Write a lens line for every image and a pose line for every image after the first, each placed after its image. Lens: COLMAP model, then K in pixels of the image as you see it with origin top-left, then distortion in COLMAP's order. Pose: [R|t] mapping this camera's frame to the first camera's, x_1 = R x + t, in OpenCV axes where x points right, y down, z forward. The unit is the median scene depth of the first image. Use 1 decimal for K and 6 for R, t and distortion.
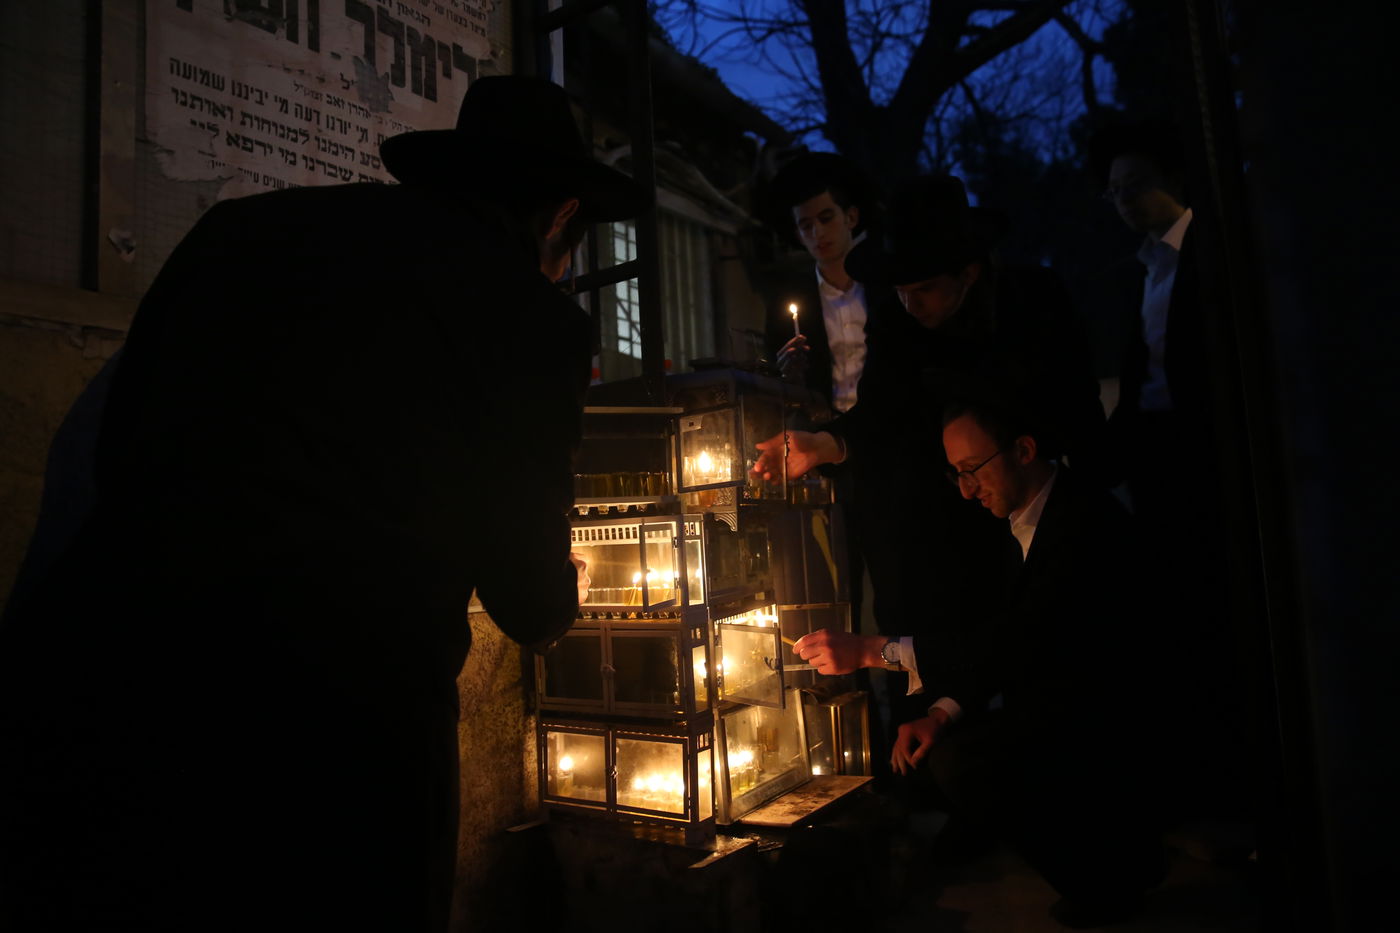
lens RADIAL K [[949.8, 0, 700.0], [0, 949.8, 466.5], [0, 0, 1]] dist [-0.103596, 0.076416]
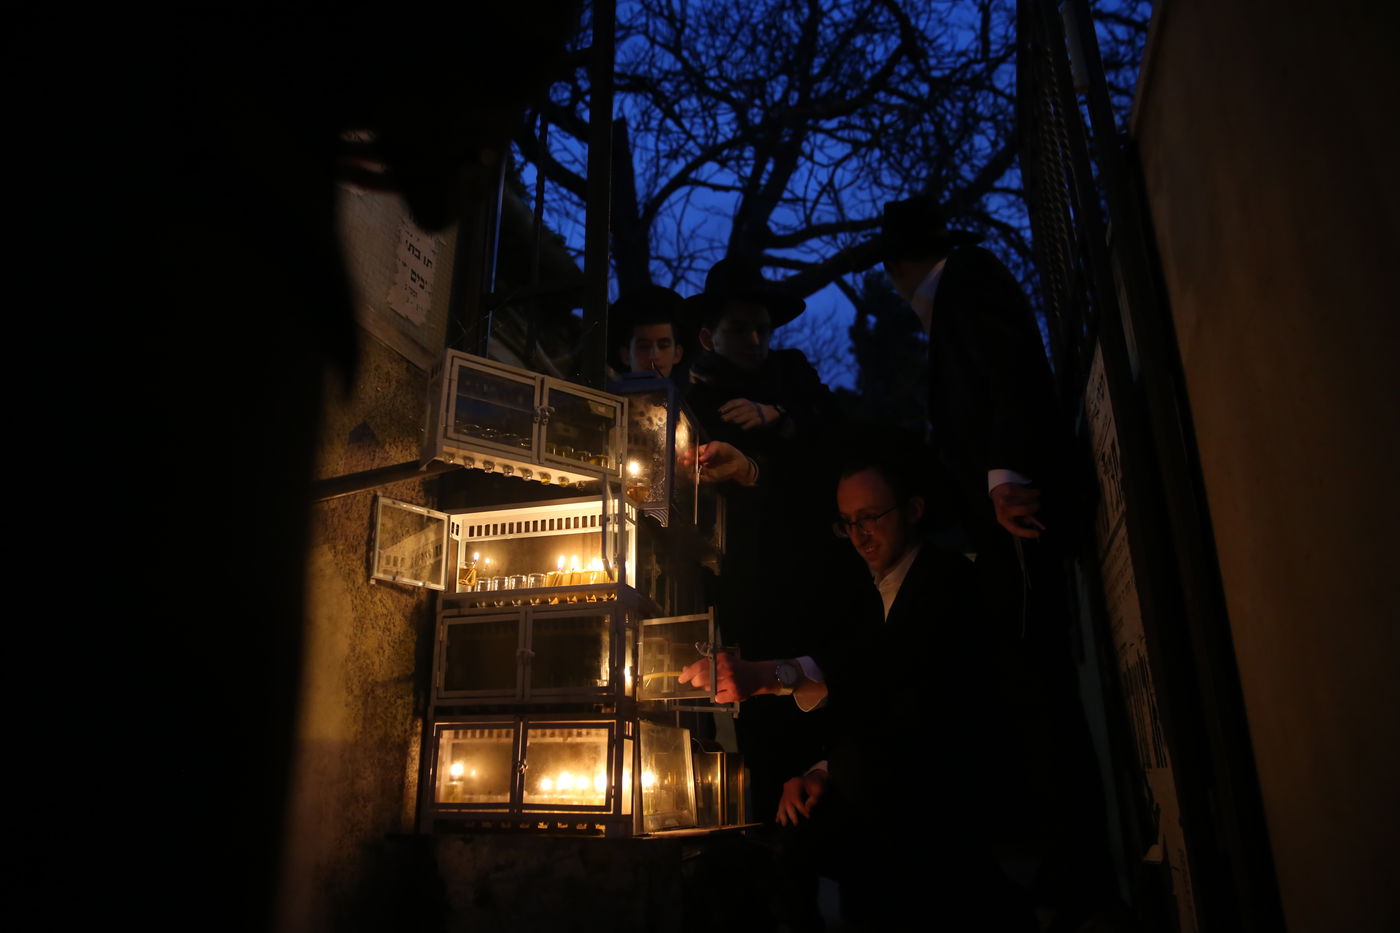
lens RADIAL K [[947.0, 0, 700.0], [0, 947.0, 466.5], [0, 0, 1]] dist [-0.104373, 0.075878]
pose [[0.961746, 0.126658, 0.242906, -0.179403], [-0.062711, 0.964944, -0.254853, 0.259933], [-0.266670, 0.229871, 0.935974, 0.042425]]
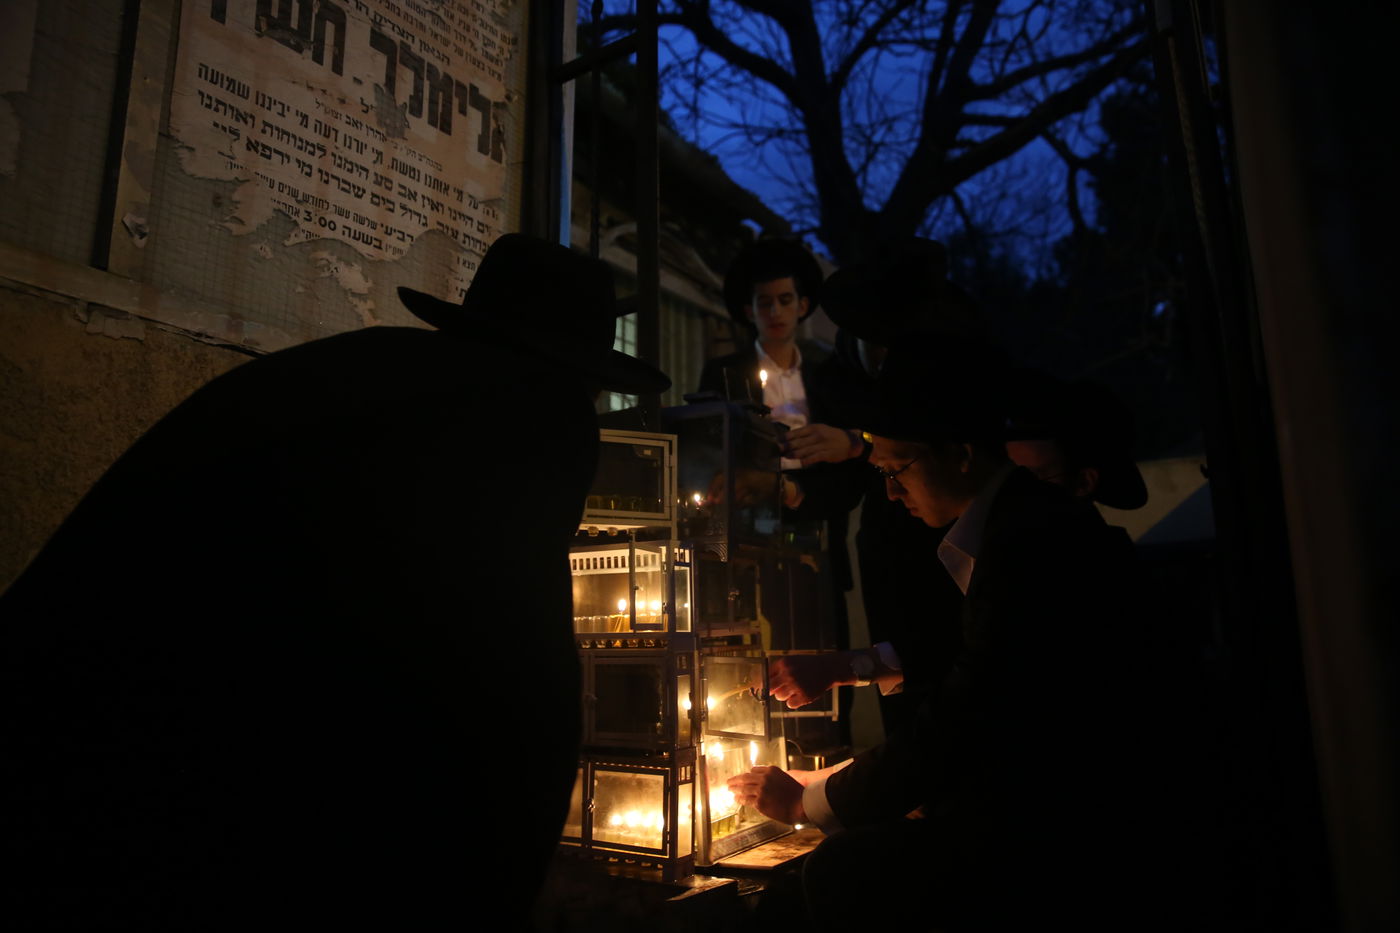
lens RADIAL K [[947.0, 0, 700.0], [0, 947.0, 466.5], [0, 0, 1]] dist [-0.104373, 0.075878]
pose [[0.999146, 0.039170, 0.013139, -0.005841], [-0.037578, 0.993763, -0.104991, 0.074051], [-0.017169, 0.104407, 0.994386, 0.006602]]
